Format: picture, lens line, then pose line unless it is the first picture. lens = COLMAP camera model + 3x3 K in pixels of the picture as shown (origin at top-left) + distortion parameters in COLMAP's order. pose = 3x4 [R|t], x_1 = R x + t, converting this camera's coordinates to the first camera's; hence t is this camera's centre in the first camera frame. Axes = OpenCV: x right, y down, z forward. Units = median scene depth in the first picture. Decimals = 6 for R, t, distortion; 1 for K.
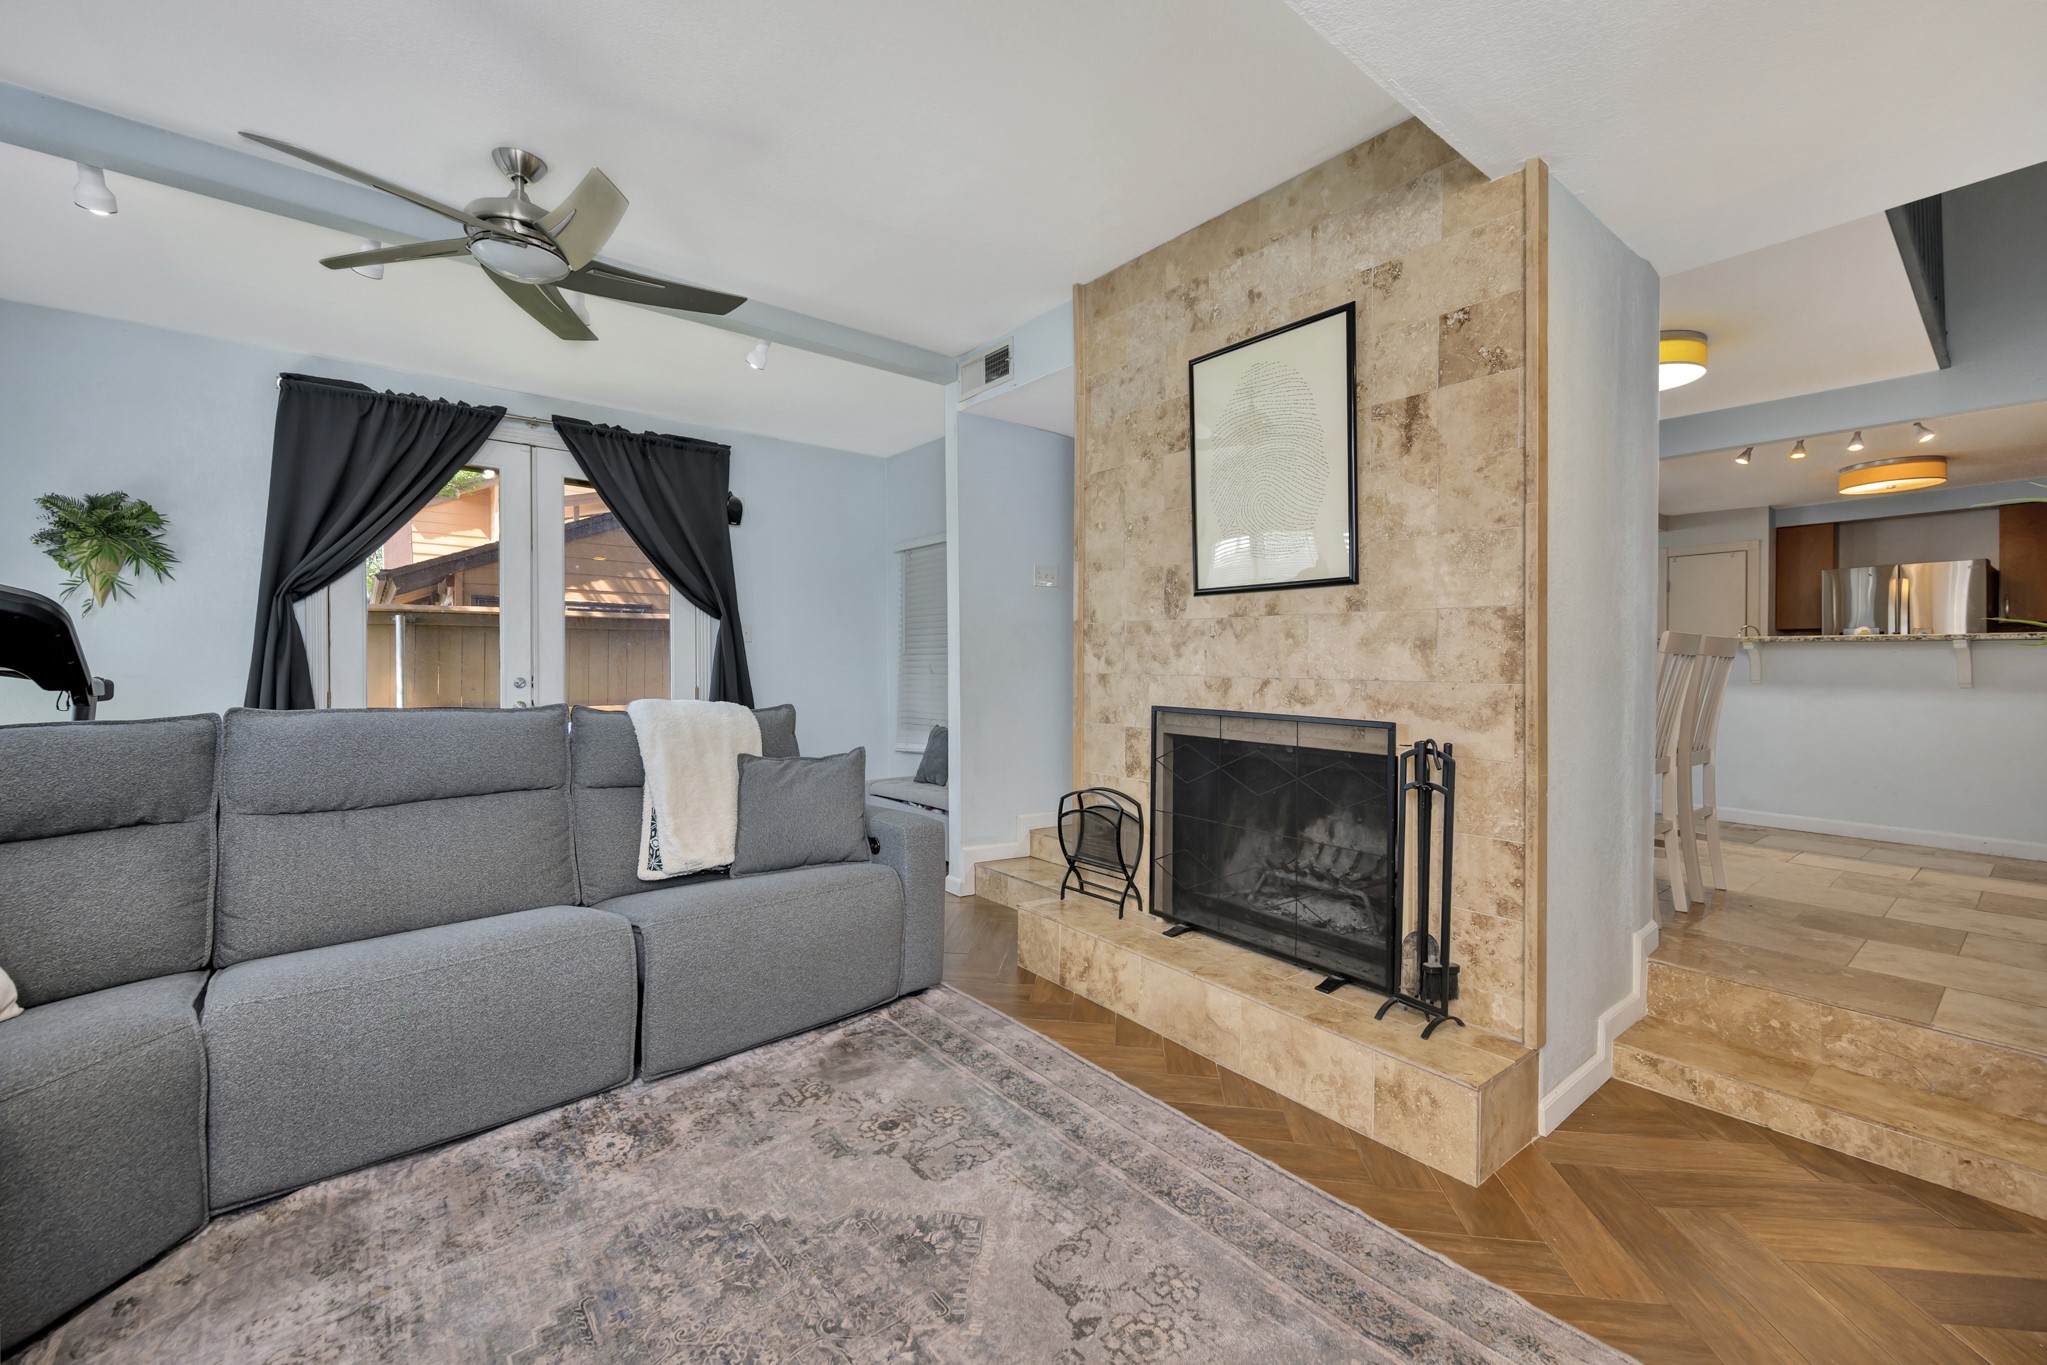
lens RADIAL K [[821.9, 0, 1035.1], [0, 821.9, 673.3], [0, 0, 1]] dist [-0.000337, -0.000136]
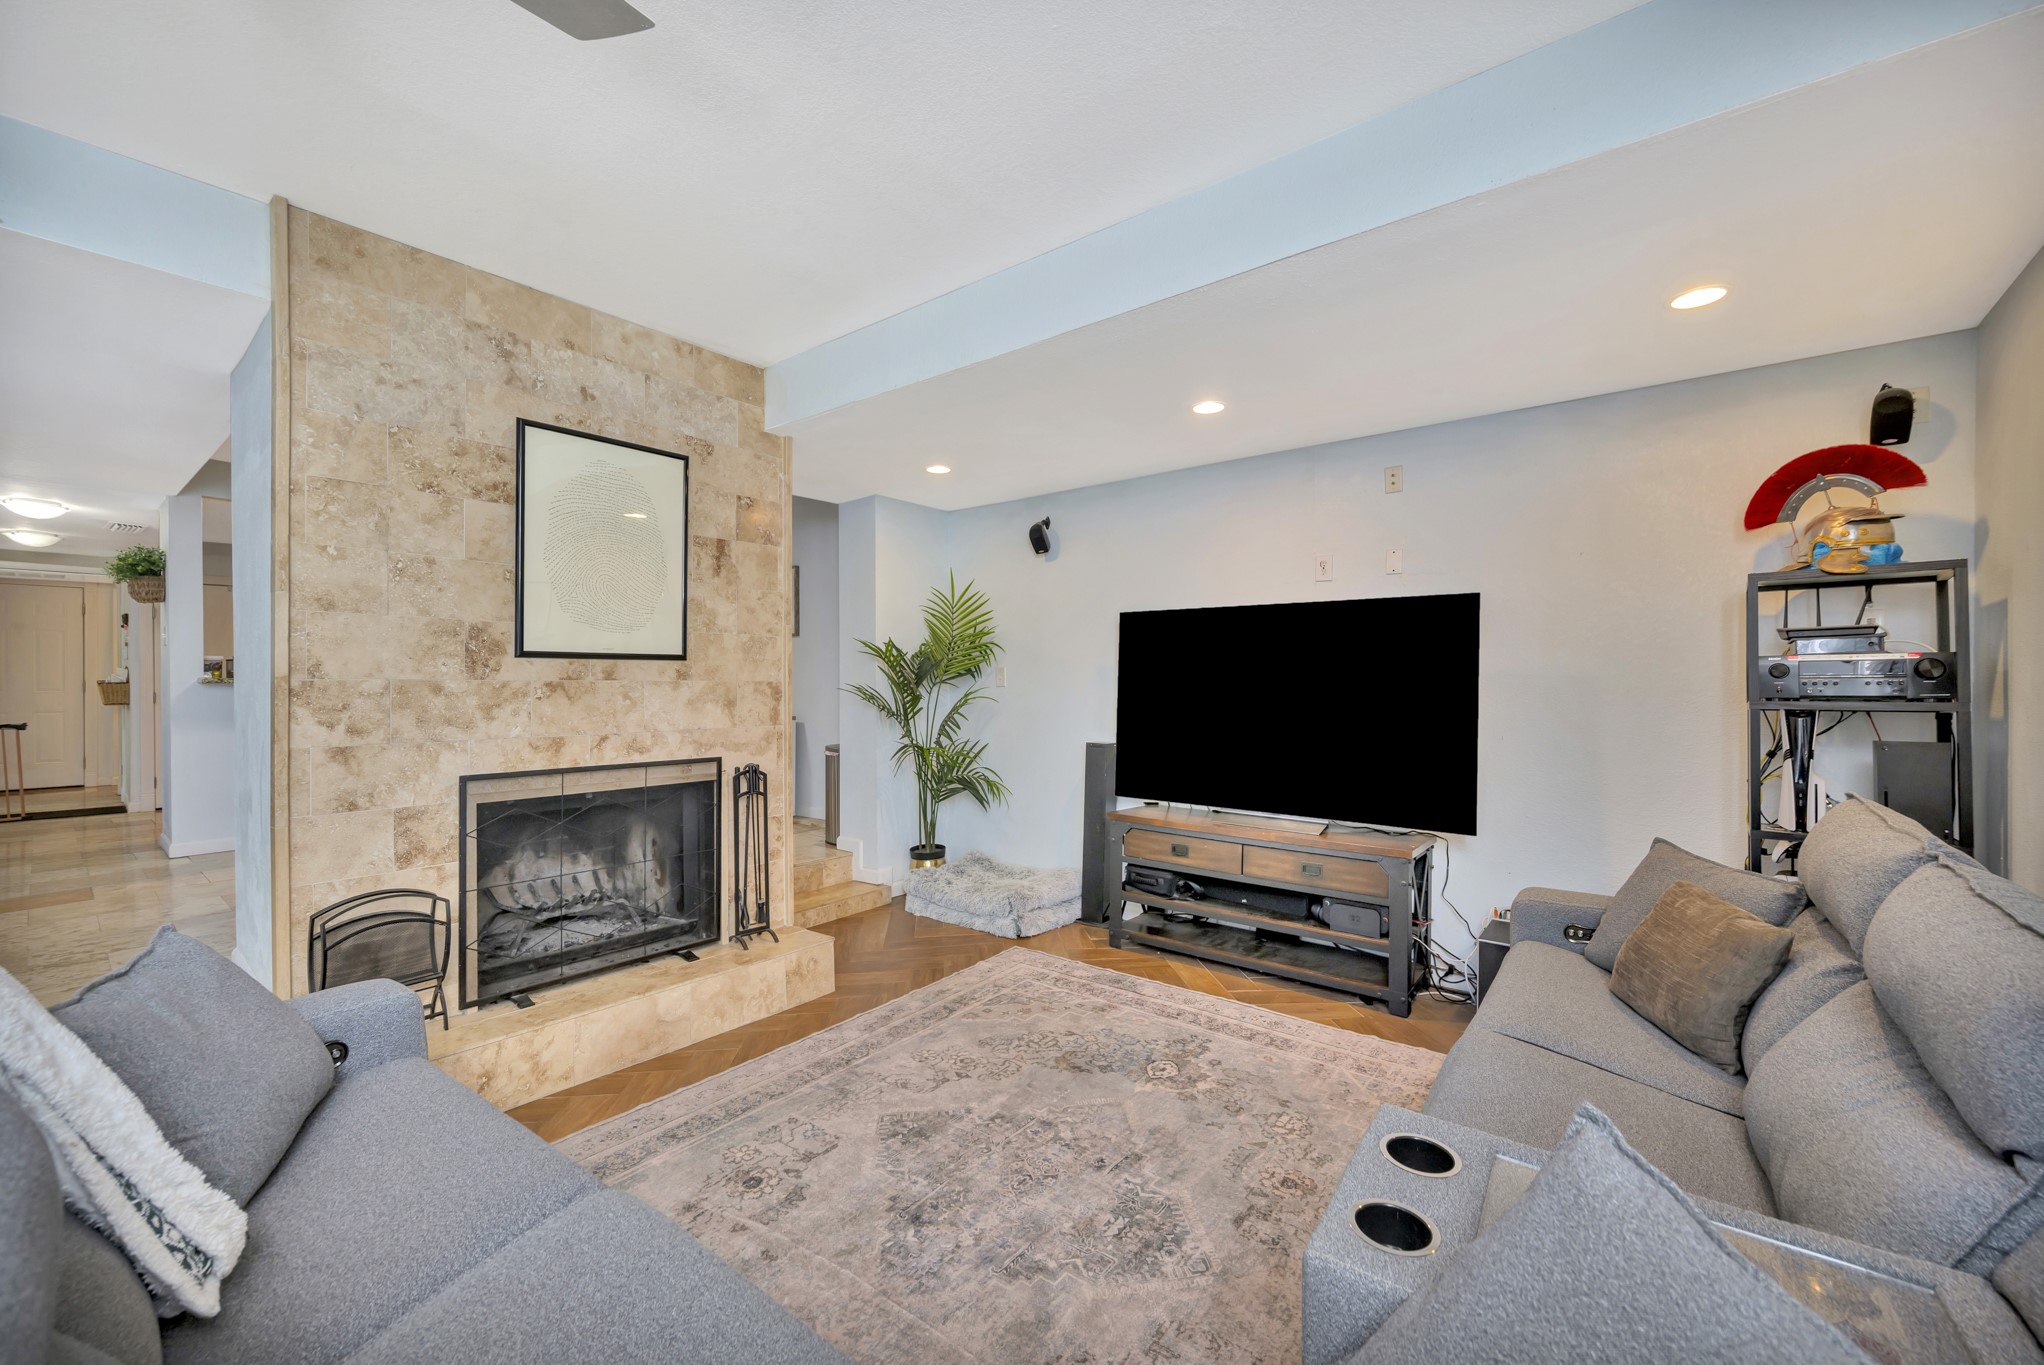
lens RADIAL K [[820.7, 0, 1035.4], [0, 820.7, 687.4], [0, 0, 1]] dist [-0.000337, -0.000136]
pose [[-0.224267, -0.016304, 0.974391, -0.949977], [0.012776, 0.999725, 0.019668, -0.073079], [-0.974444, 0.016860, -0.223997, 0.650260]]
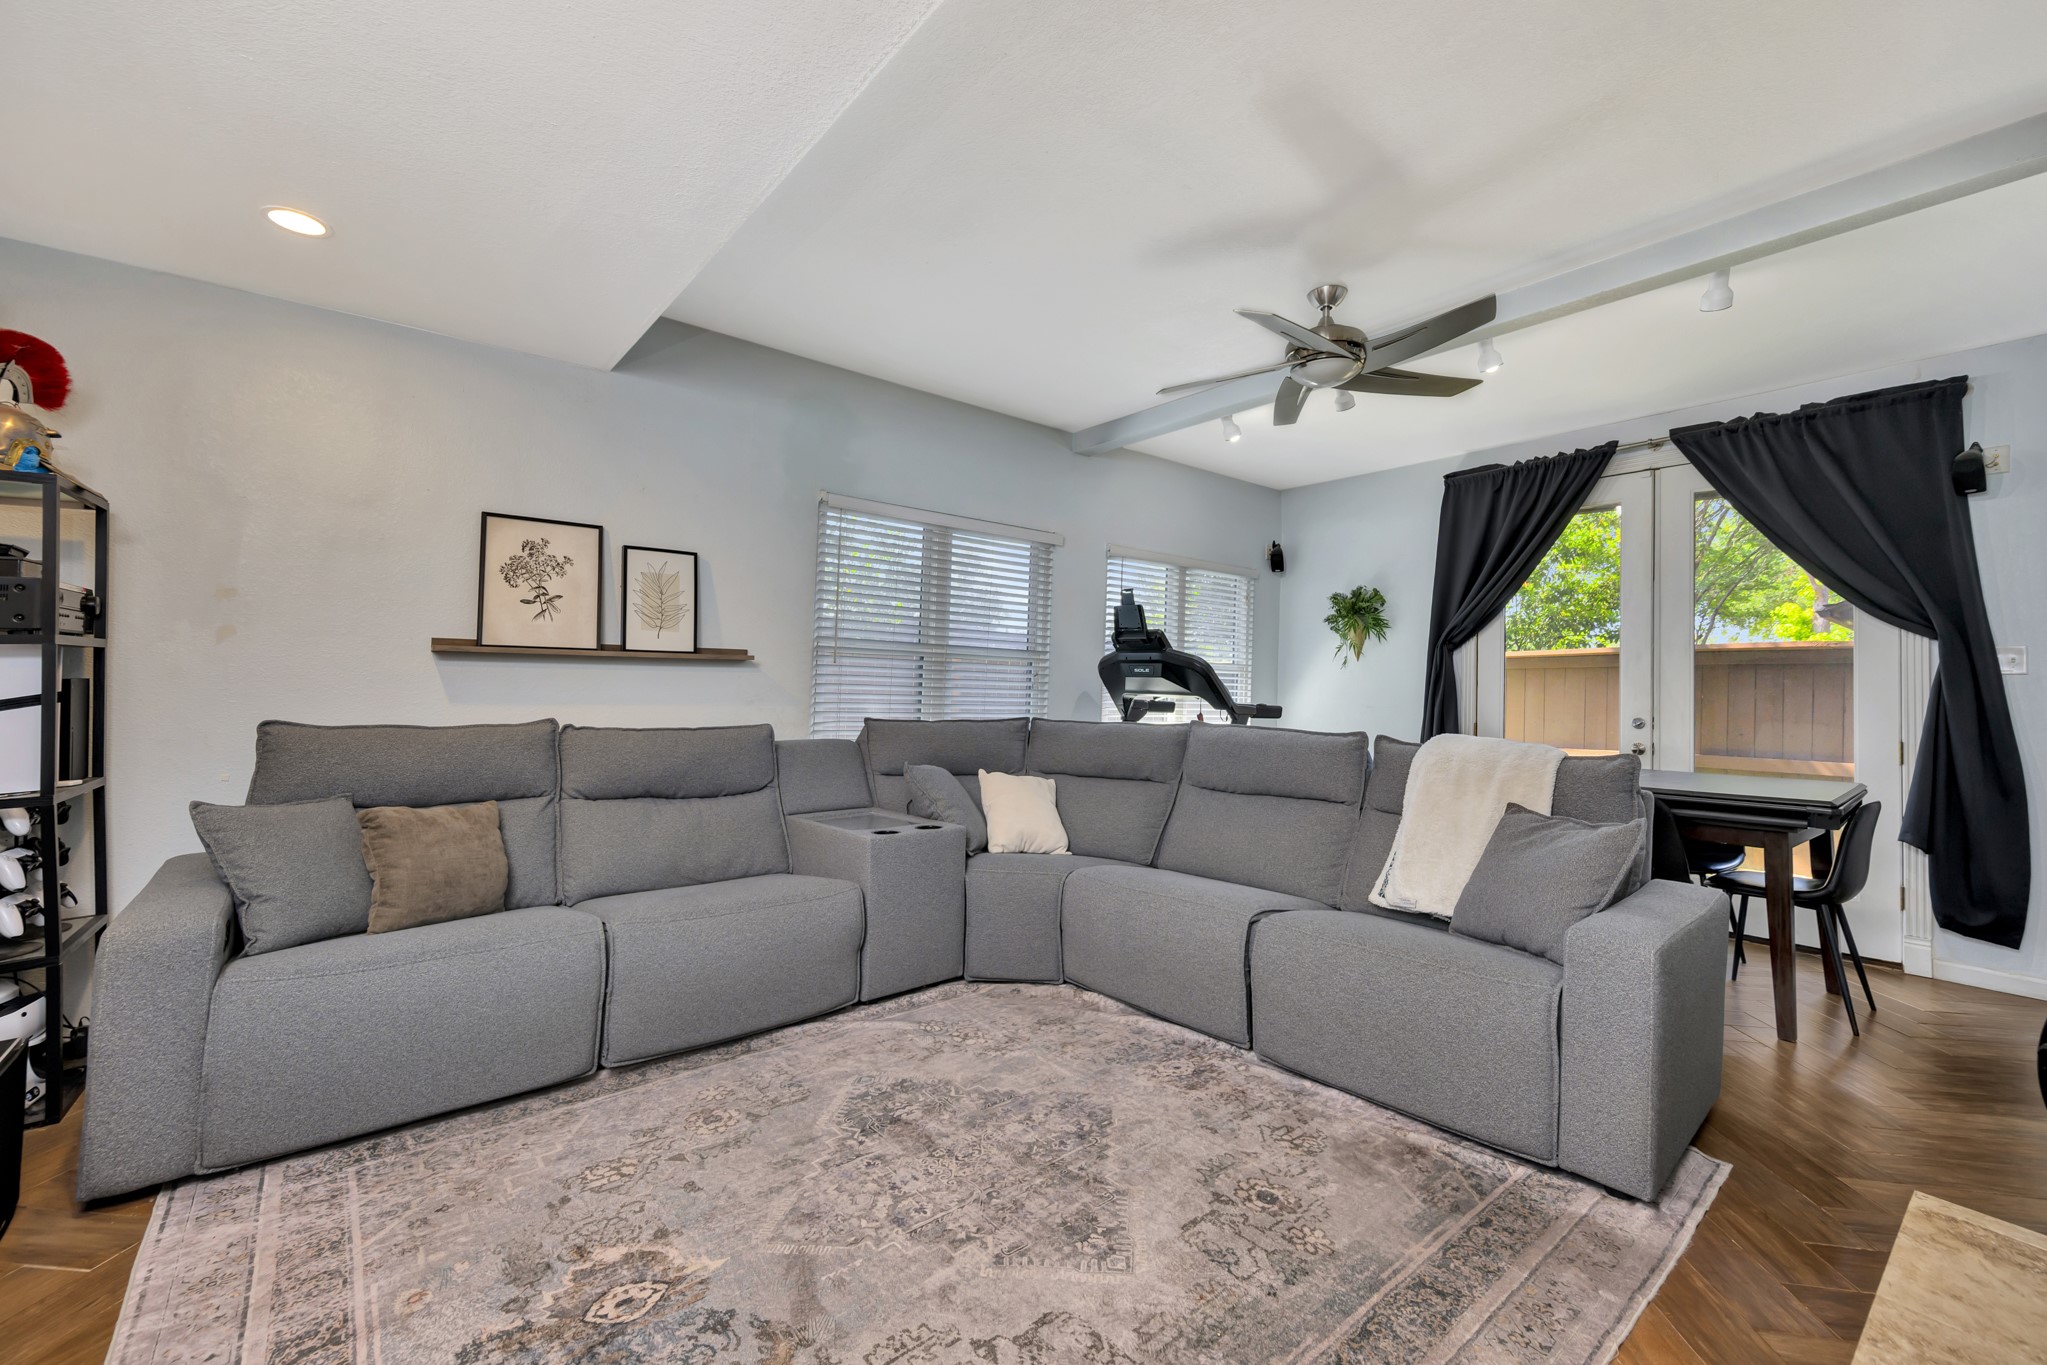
lens RADIAL K [[821.9, 0, 1022.1], [0, 821.9, 667.9], [0, 0, 1]] dist [-0.000337, -0.000136]
pose [[0.008031, -0.031004, -0.999487, 0.561468], [-0.033294, 0.998957, -0.031255, 0.000129], [0.999413, 0.033528, 0.006990, 0.524724]]
